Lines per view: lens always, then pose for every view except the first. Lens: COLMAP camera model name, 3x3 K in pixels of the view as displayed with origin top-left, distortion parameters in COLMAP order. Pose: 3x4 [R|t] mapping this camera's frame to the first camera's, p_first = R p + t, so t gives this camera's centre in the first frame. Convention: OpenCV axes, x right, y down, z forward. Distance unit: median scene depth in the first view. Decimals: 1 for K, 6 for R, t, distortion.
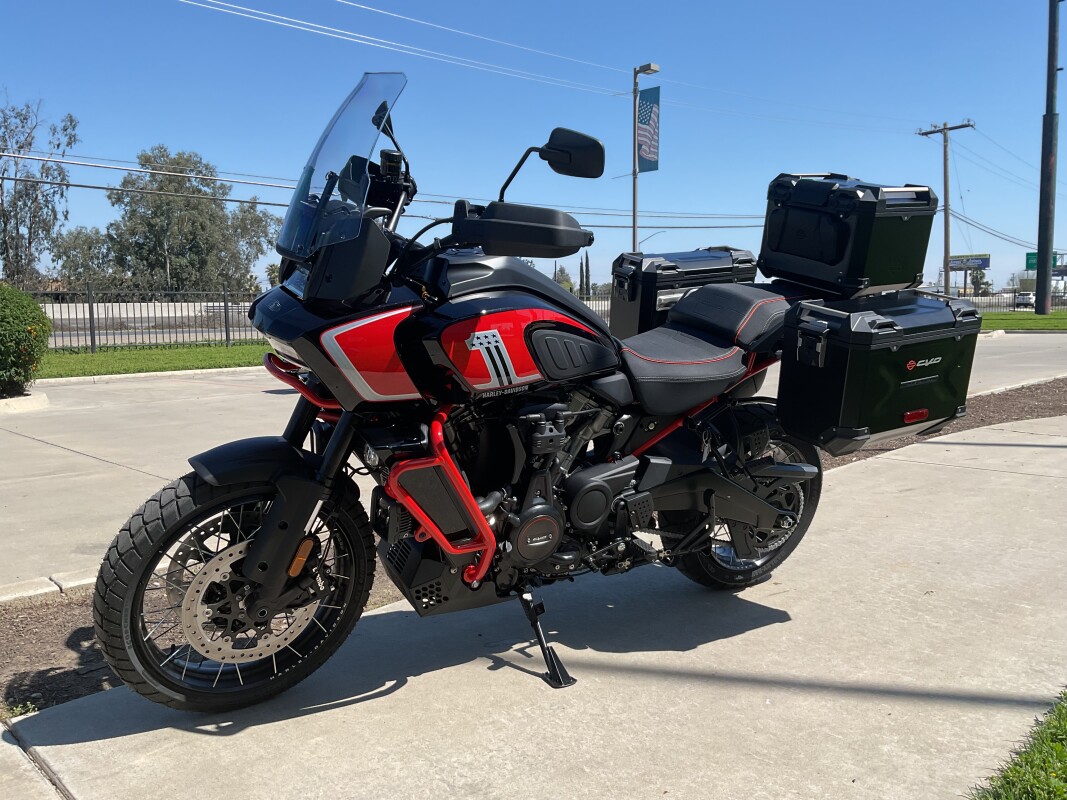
lens RADIAL K [[885.5, 0, 531.2], [0, 885.5, 393.2], [0, 0, 1]] dist [0.066068, -0.124201]
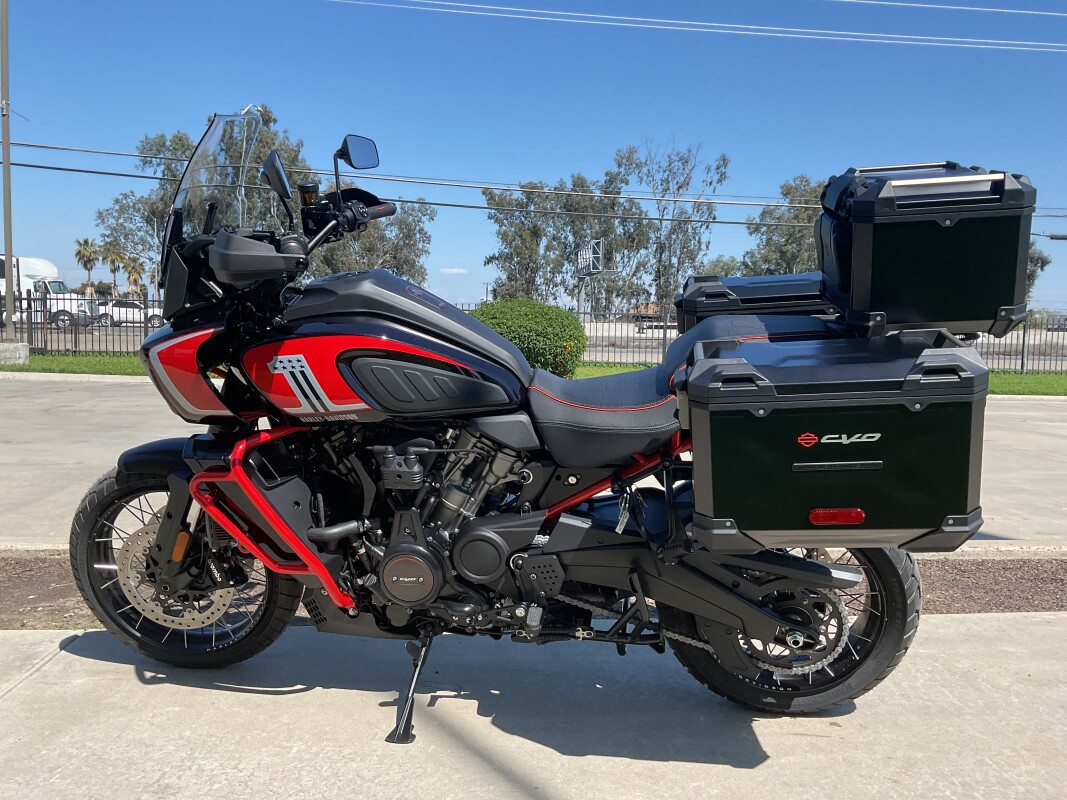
lens RADIAL K [[885.5, 0, 536.9], [0, 885.5, 395.1], [0, 0, 1]] dist [0.066068, -0.124201]
pose [[0.771404, 0.077704, -0.631584, 0.632096], [-0.093693, 0.995569, 0.008051, -0.046836], [0.629411, 0.052964, 0.775266, 0.311402]]
